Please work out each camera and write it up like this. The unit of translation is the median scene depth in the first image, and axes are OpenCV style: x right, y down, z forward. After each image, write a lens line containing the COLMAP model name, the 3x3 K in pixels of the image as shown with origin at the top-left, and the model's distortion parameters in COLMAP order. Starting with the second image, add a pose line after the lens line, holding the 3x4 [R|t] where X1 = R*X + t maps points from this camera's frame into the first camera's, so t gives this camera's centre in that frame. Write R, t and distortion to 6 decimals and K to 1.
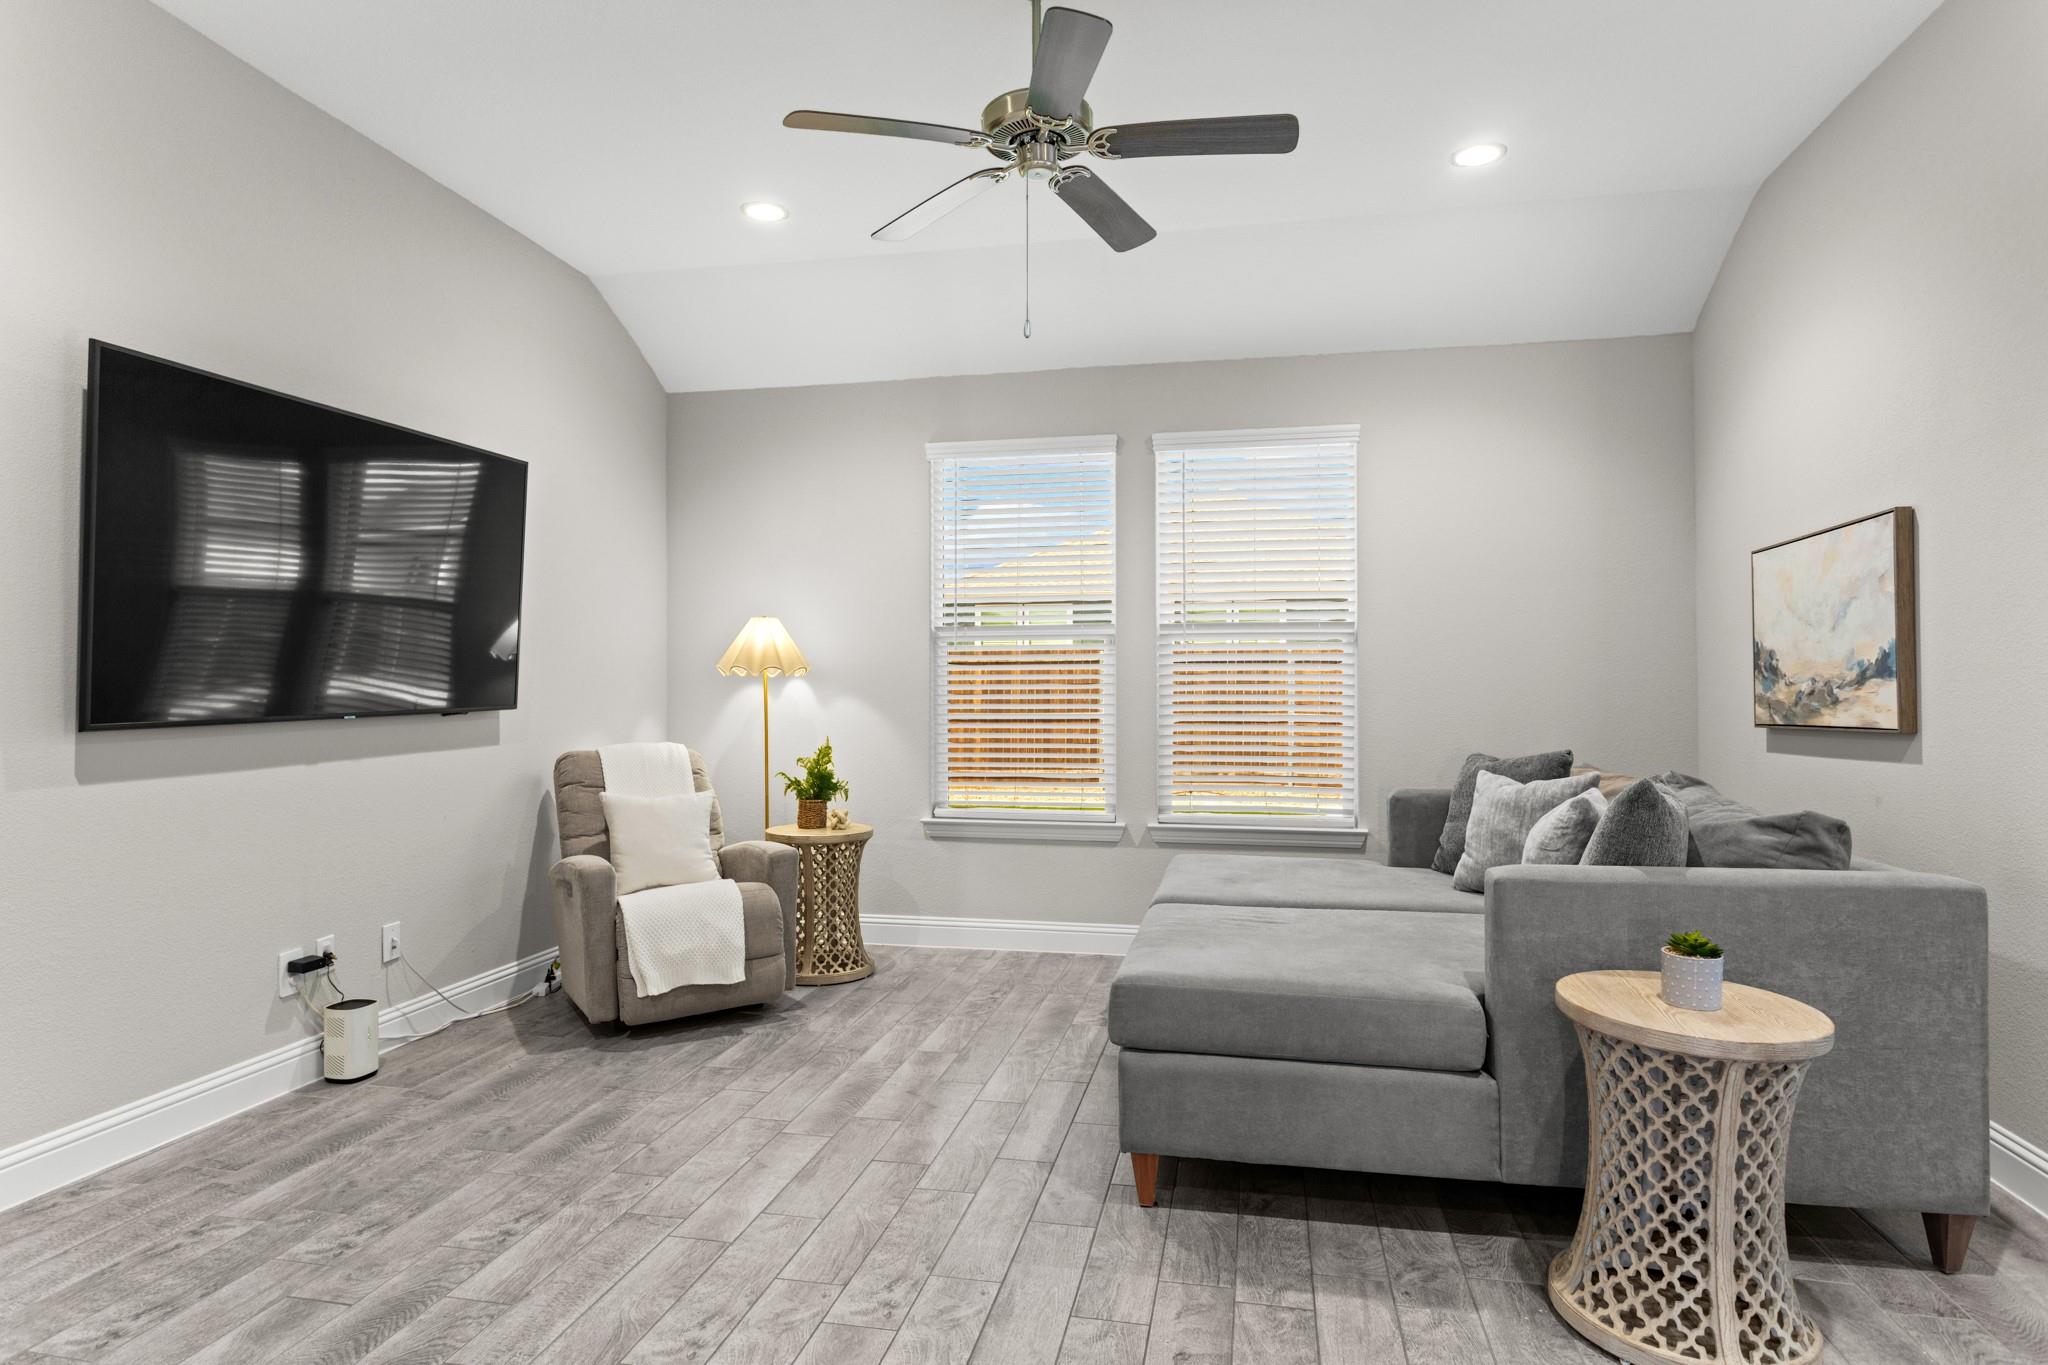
lens RADIAL K [[1147.5, 0, 1020.6], [0, 1147.5, 681.3], [0, 0, 1]] dist [0.003103, -0.002843]
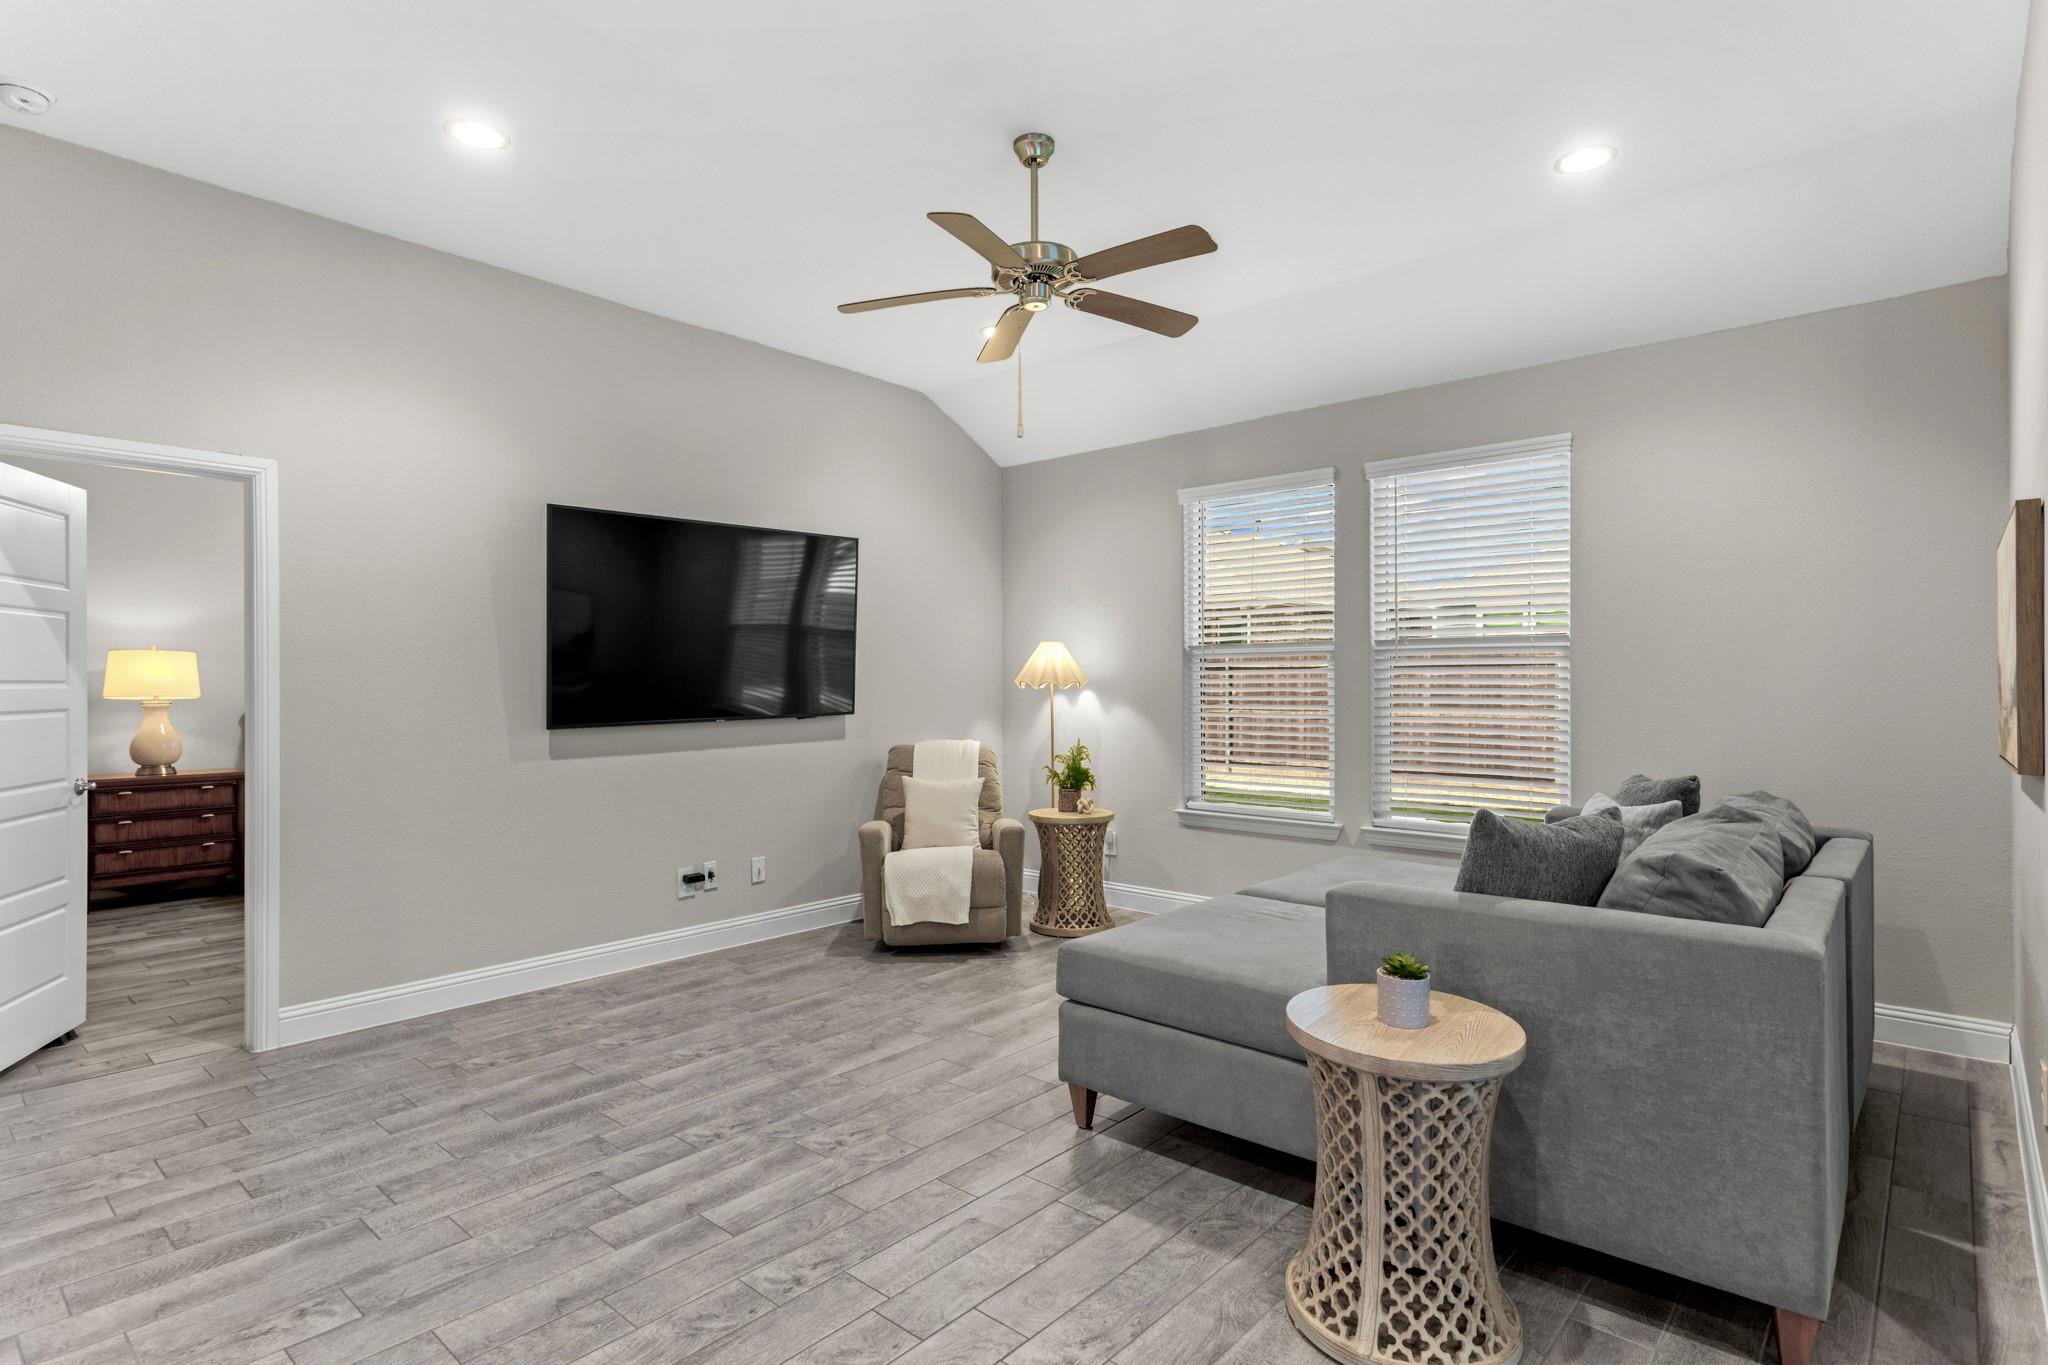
lens RADIAL K [[1042.1, 0, 1015.9], [0, 1042.1, 680.9], [0, 0, 1]] dist [0.007881, 0.001214]
pose [[0.866592, -0.002423, -0.499011, 0.465177], [0.004740, 0.999983, 0.003376, -0.025188], [0.498995, -0.005291, 0.866589, -0.013405]]
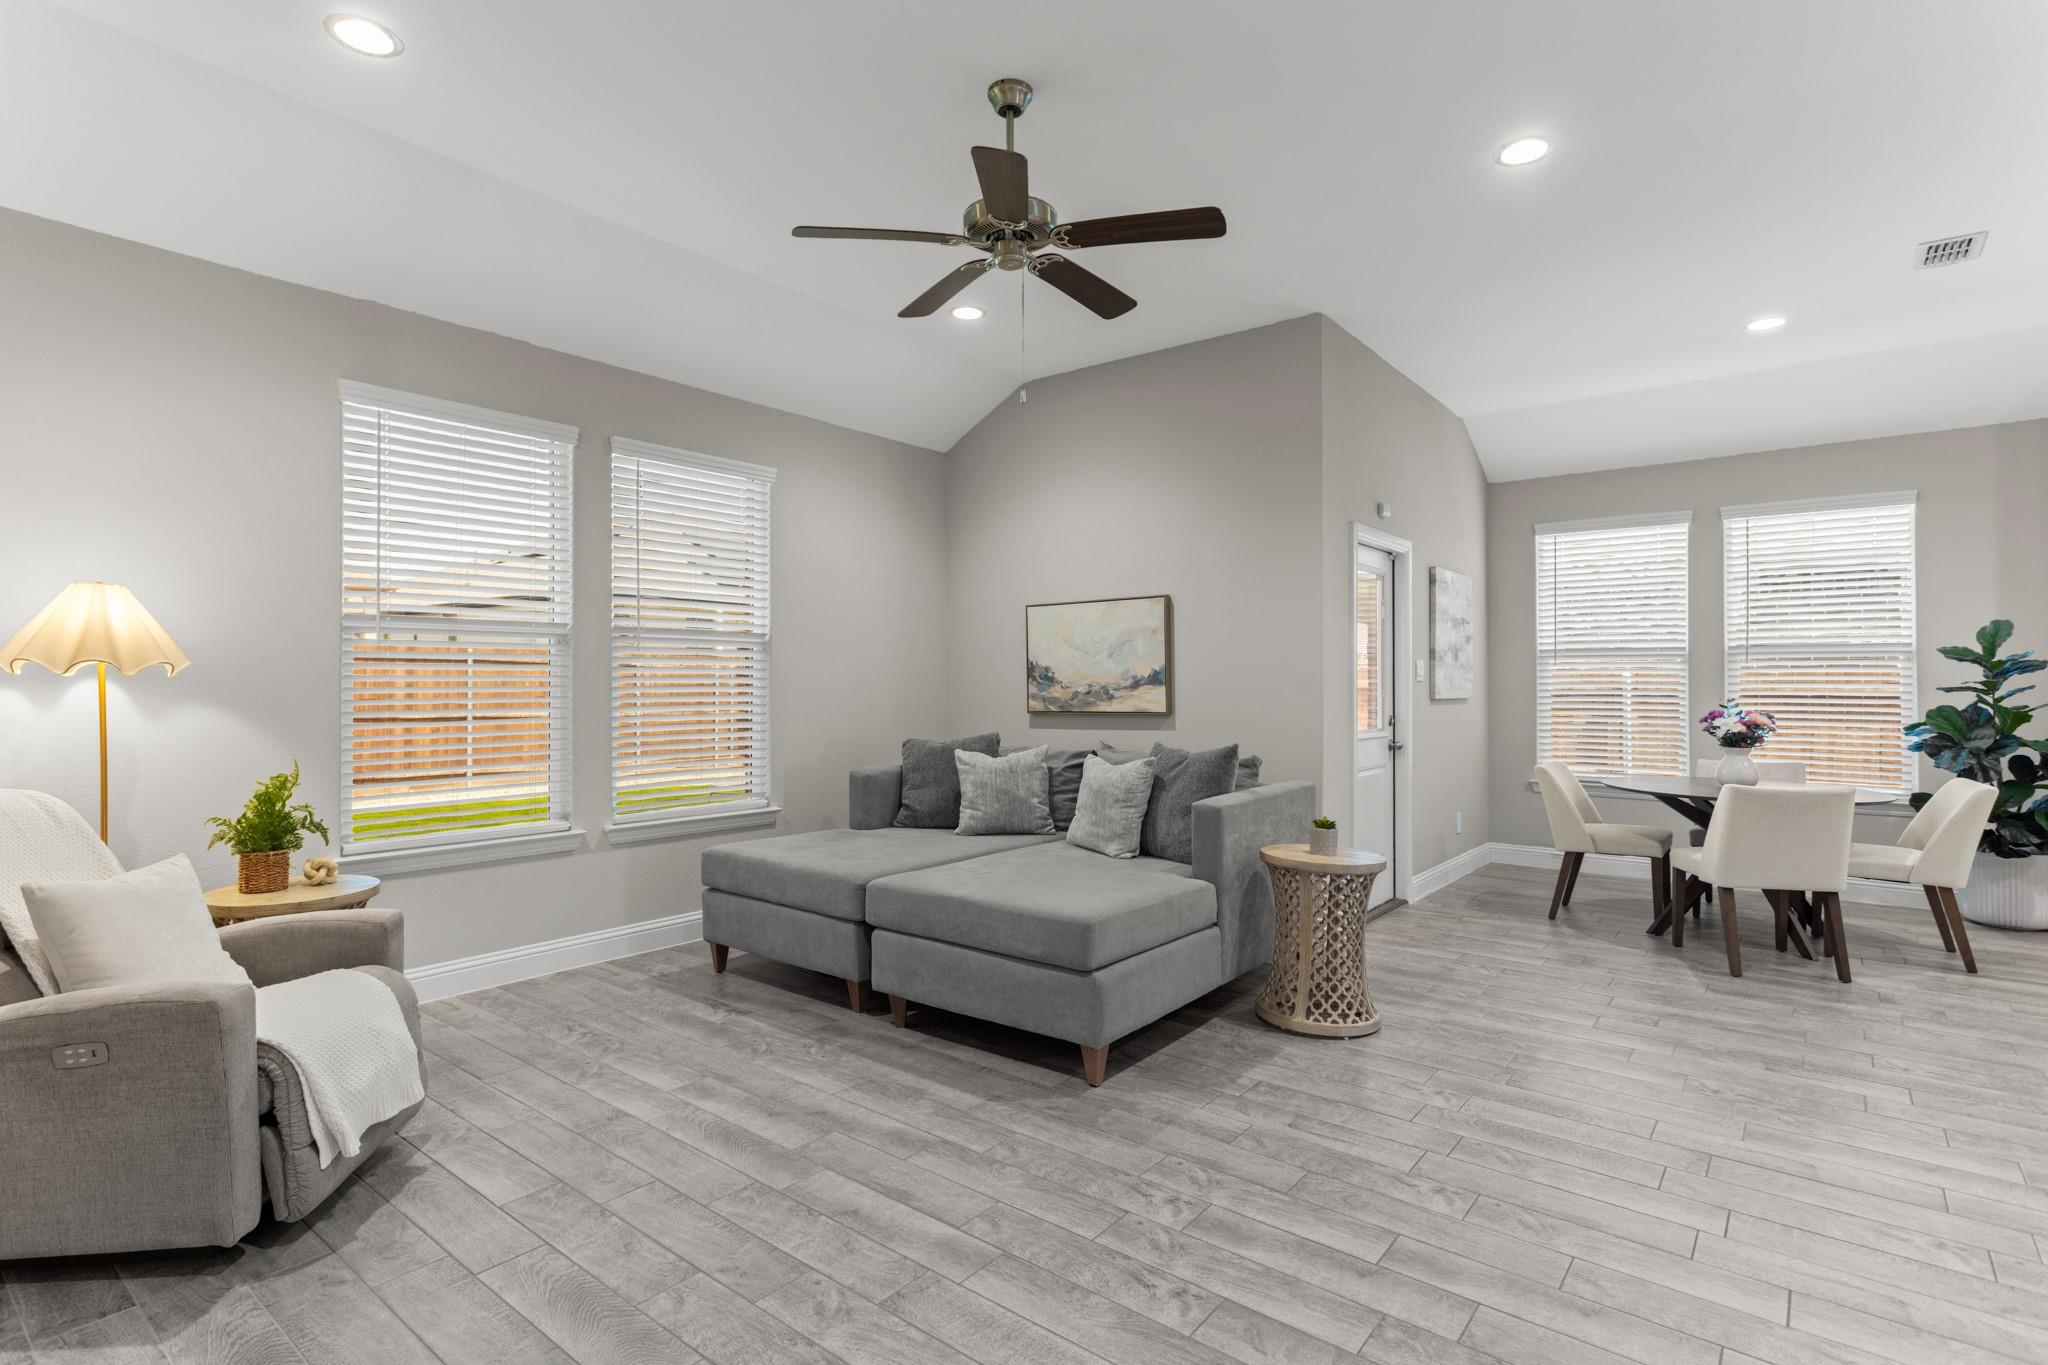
lens RADIAL K [[1003.8, 0, 1022.1], [0, 1003.8, 678.8], [0, 0, 1]] dist [0.001606, 0.006120]
pose [[0.450876, 0.004288, 0.892576, -0.734588], [-0.008647, 0.999963, -0.000436, -0.009938], [-0.892545, -0.007521, 0.450896, 0.421098]]
